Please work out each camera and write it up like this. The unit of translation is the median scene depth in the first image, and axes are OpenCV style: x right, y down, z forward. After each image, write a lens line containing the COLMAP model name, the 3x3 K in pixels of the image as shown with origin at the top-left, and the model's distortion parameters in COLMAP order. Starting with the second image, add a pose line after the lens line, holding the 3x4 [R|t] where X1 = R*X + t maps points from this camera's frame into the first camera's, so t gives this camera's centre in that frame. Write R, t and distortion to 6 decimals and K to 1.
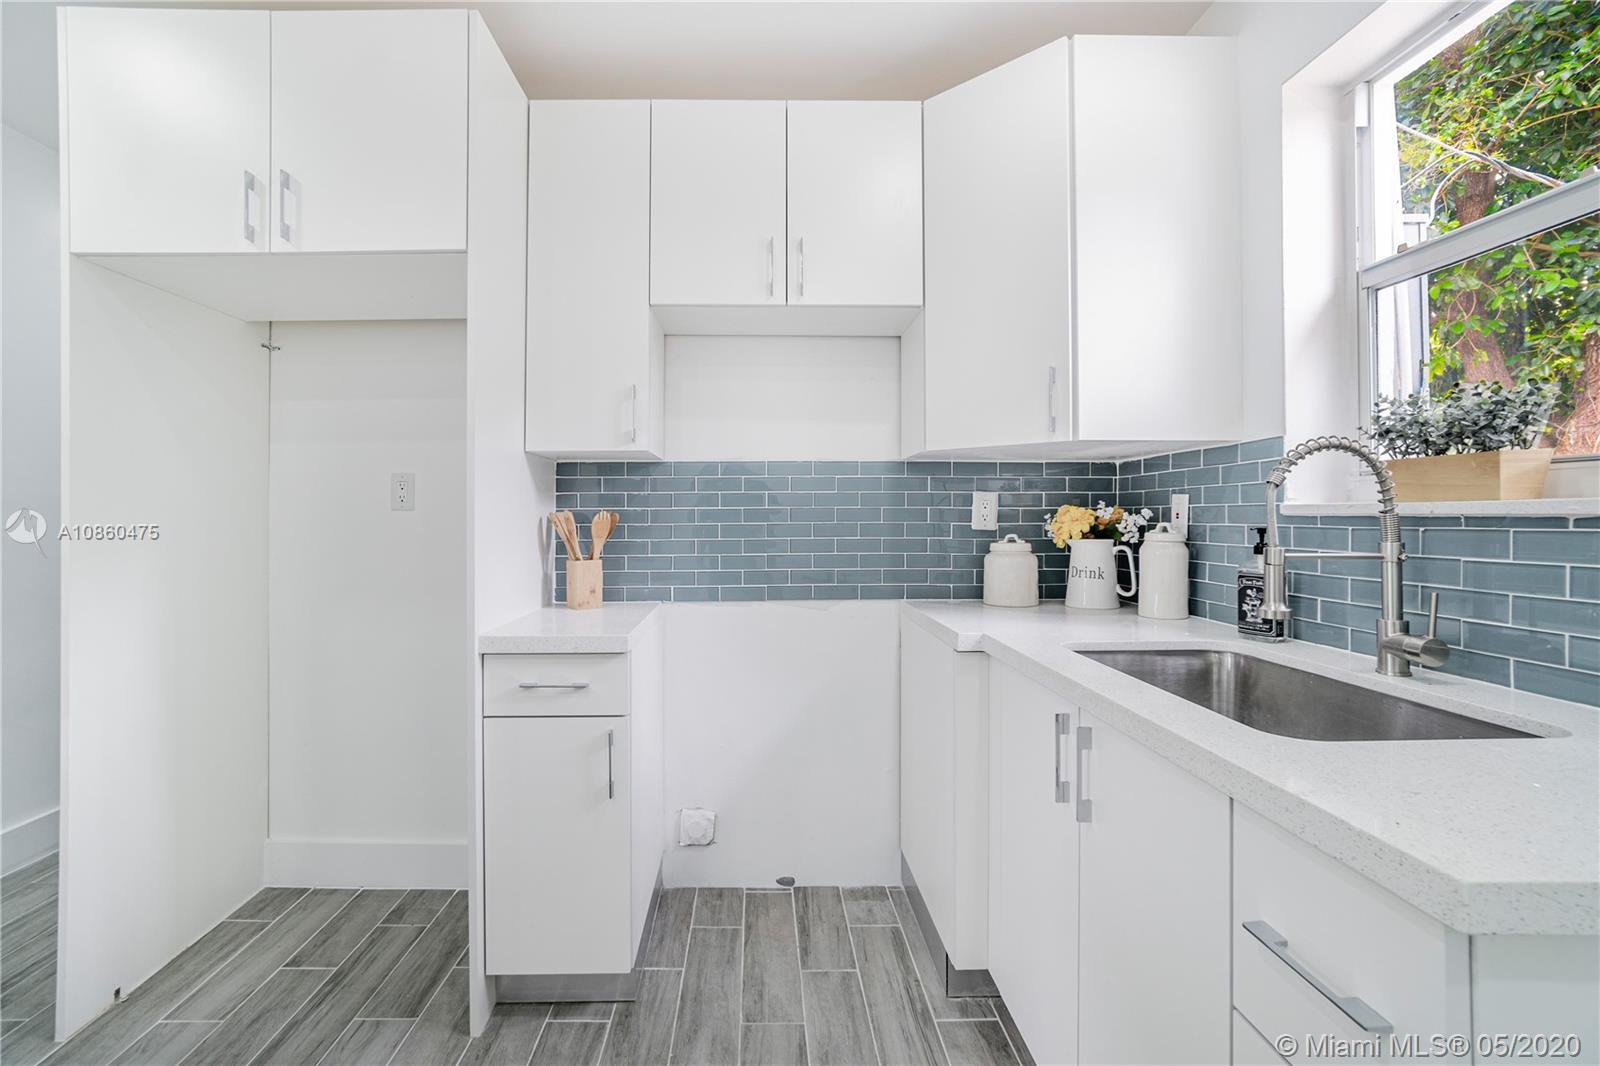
lens RADIAL K [[709.1, 0, 770.2], [0, 709.1, 515.0], [0, 0, 1]] dist [-0.031548, 0.014828]
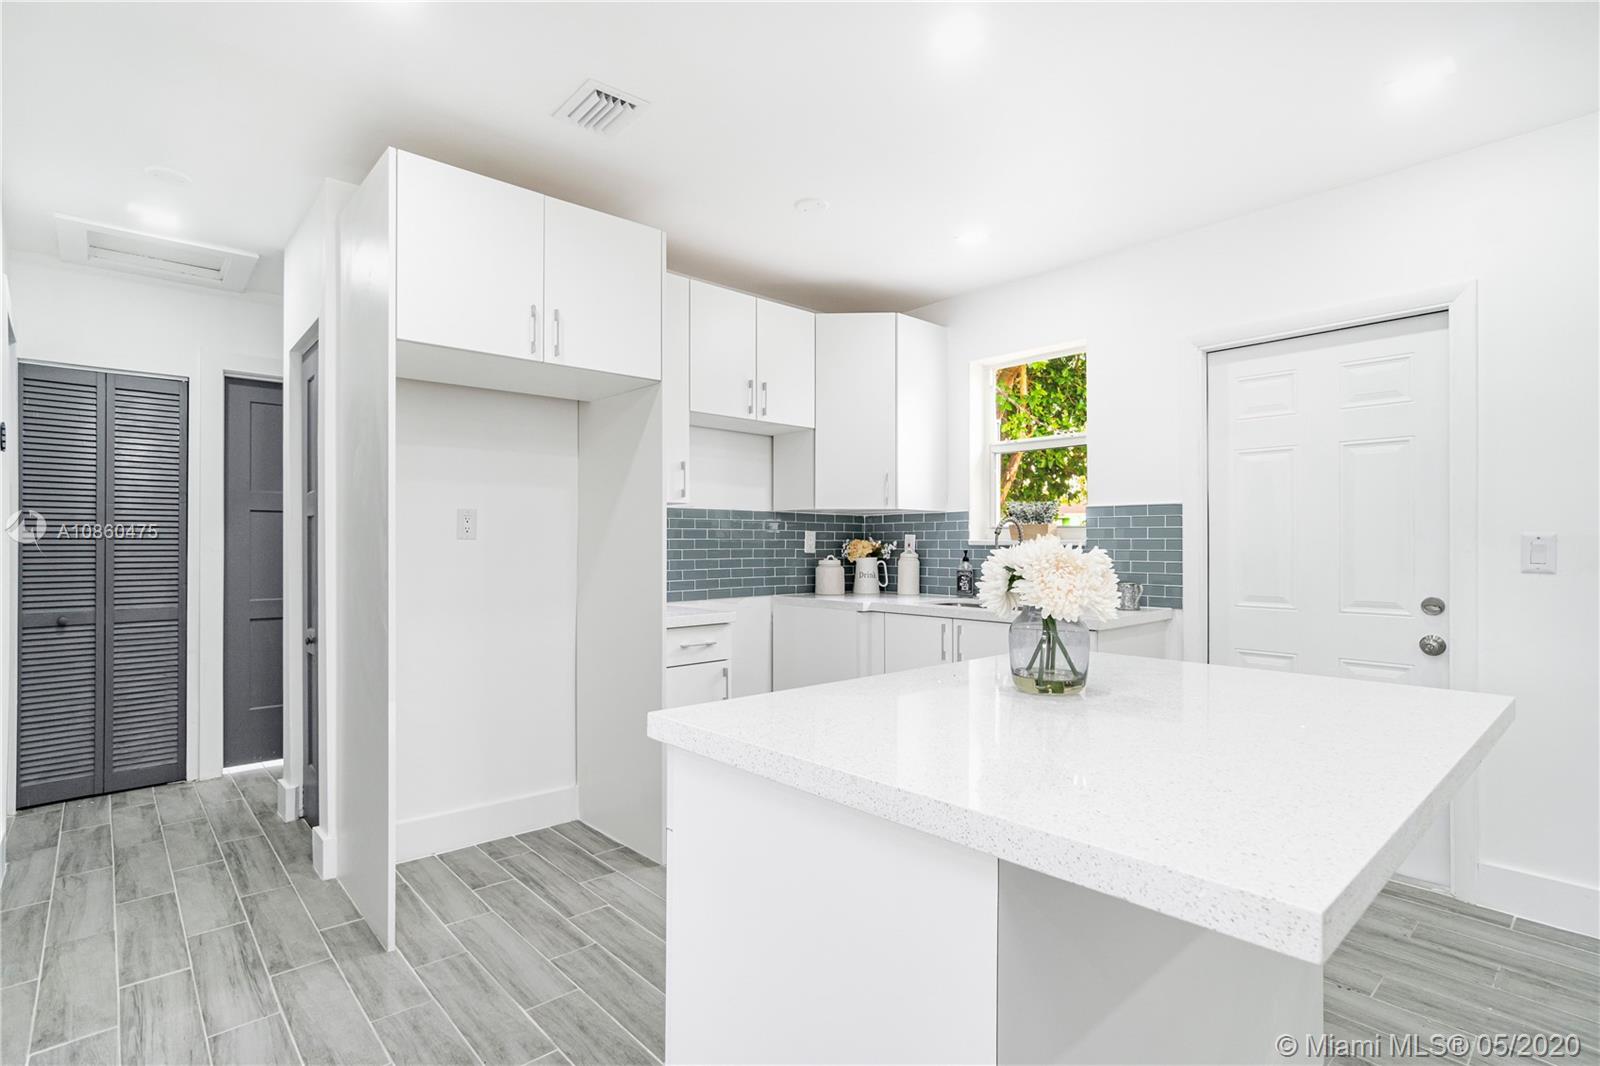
lens RADIAL K [[777.4, 0, 776.0], [0, 777.4, 533.8], [0, 0, 1]] dist [0.001269, 0.002892]
pose [[0.761856, 0.012230, 0.647631, -1.126306], [-0.003912, 0.999890, -0.014280, 0.001838], [-0.647734, 0.008346, 0.761821, -0.442064]]
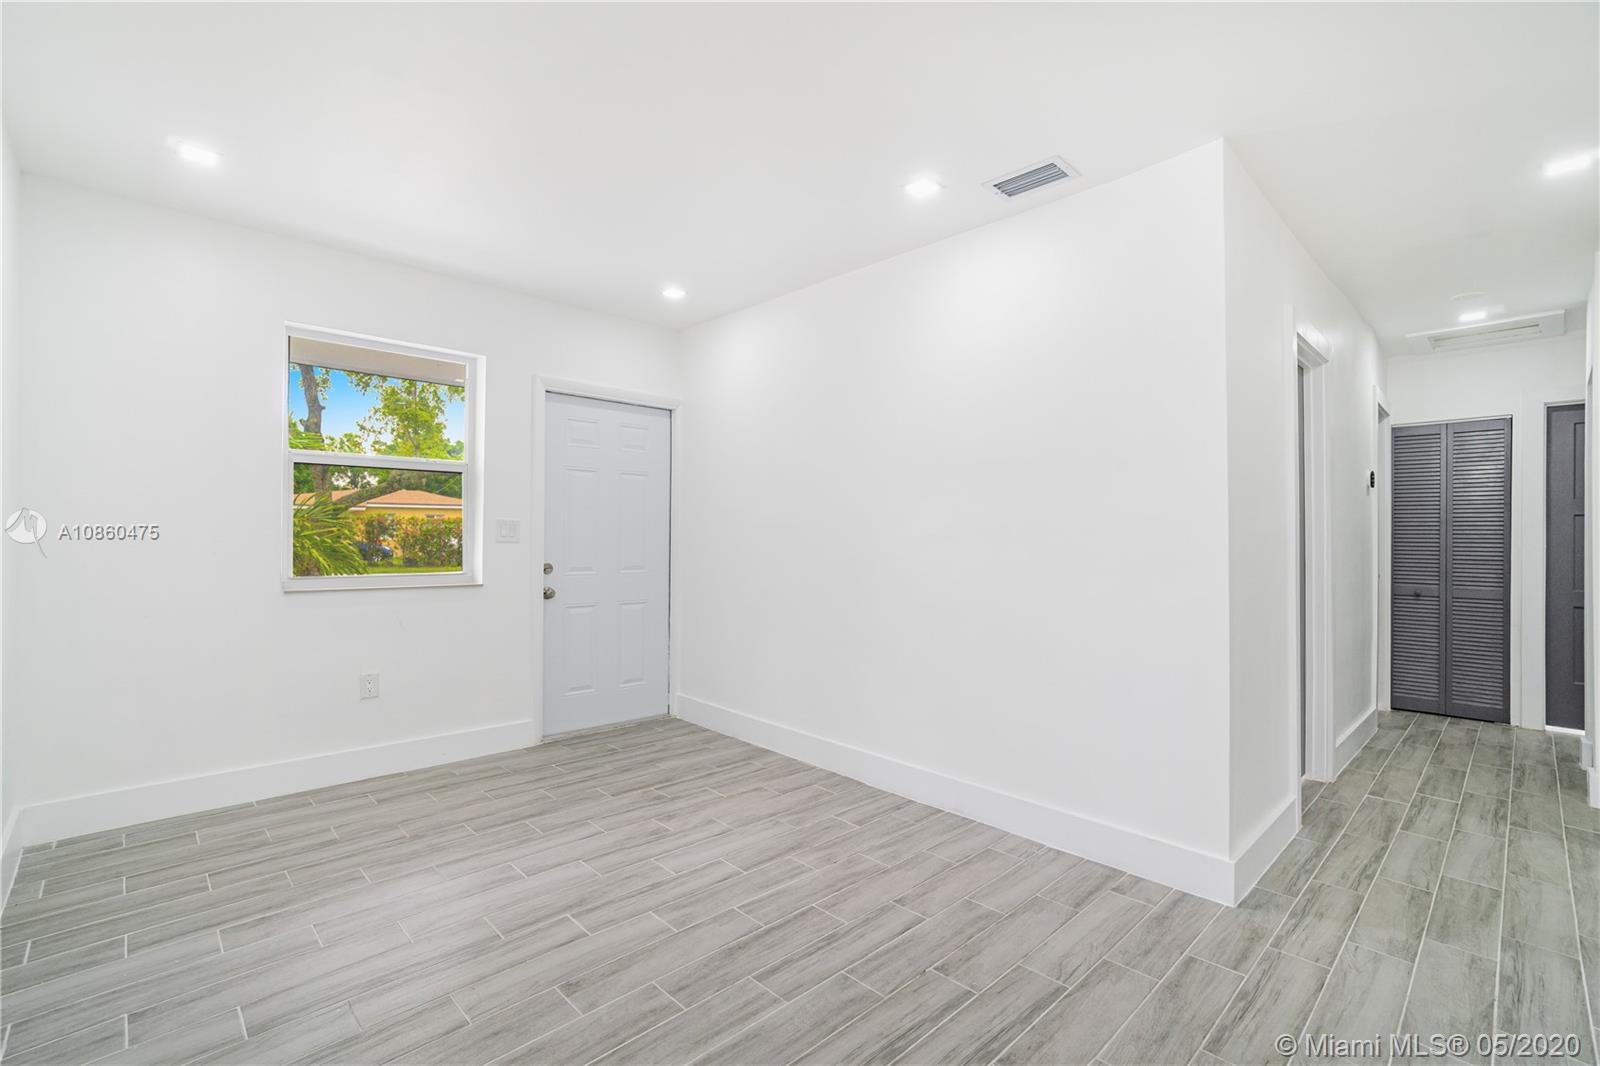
lens RADIAL K [[709.1, 0, 786.0], [0, 709.1, 540.4], [0, 0, 1]] dist [-0.031548, 0.014828]
pose [[0.675940, 0.013888, -0.736825, -0.911013], [-0.012203, 0.999896, 0.007651, 0.007889], [0.736855, 0.003820, 0.676040, -1.274859]]
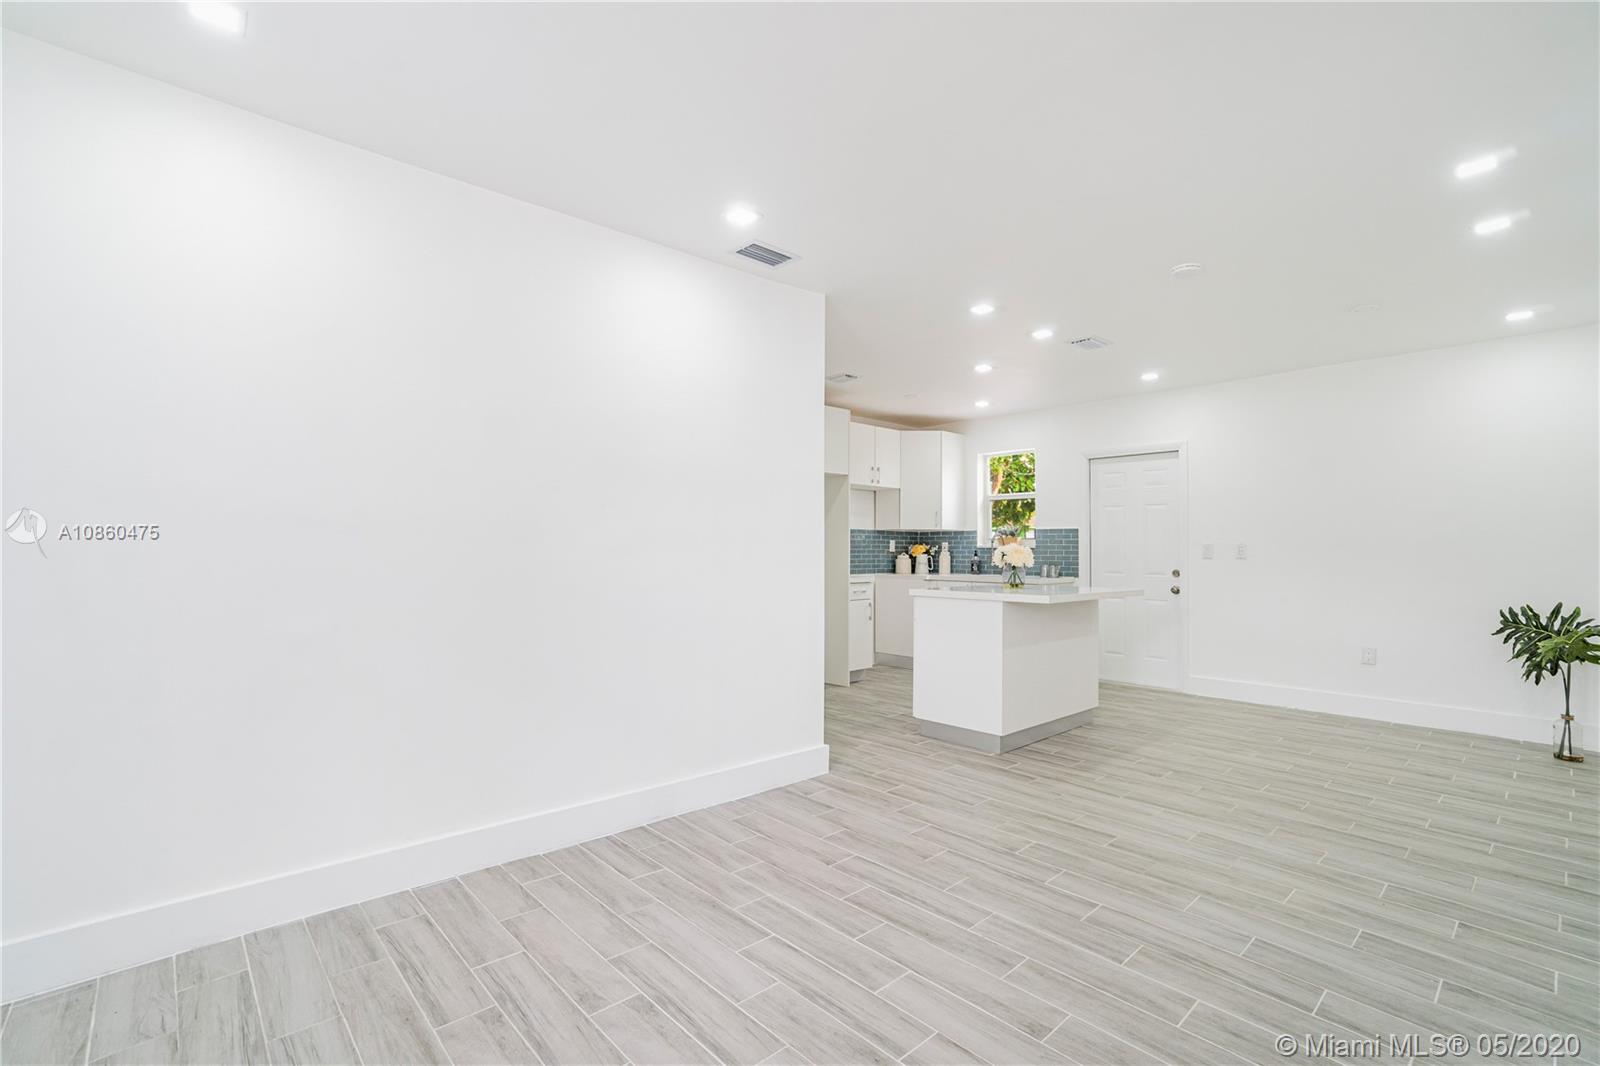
lens RADIAL K [[709.1, 0, 776.4], [0, 709.1, 546.4], [0, 0, 1]] dist [-0.031548, 0.014828]
pose [[0.761275, 0.007498, 0.648386, -2.546843], [-0.006729, 0.999971, -0.003664, 0.013515], [-0.648394, -0.001574, 0.761303, -1.306230]]
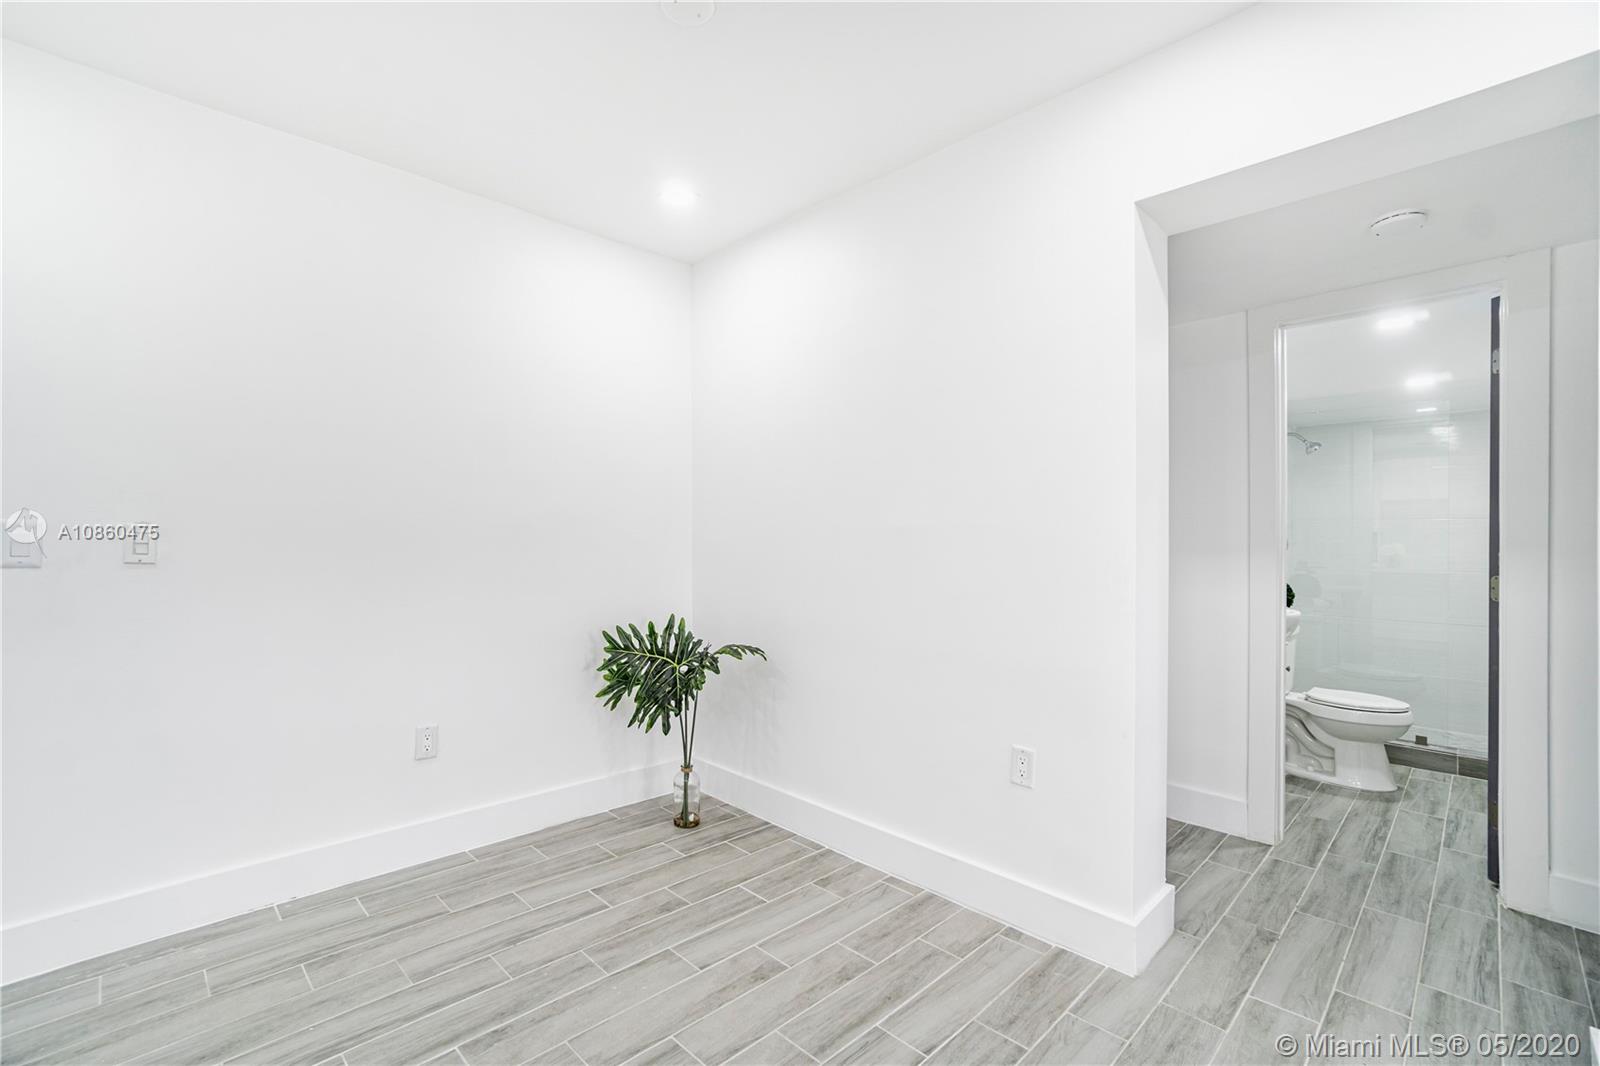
lens RADIAL K [[709.1, 0, 786.6], [0, 709.1, 525.0], [0, 0, 1]] dist [-0.031548, 0.014828]
pose [[-0.686442, 0.013032, 0.727068, -0.793912], [-0.009186, 0.999604, -0.026591, 0.000173], [-0.727126, -0.024932, -0.686051, -0.376688]]
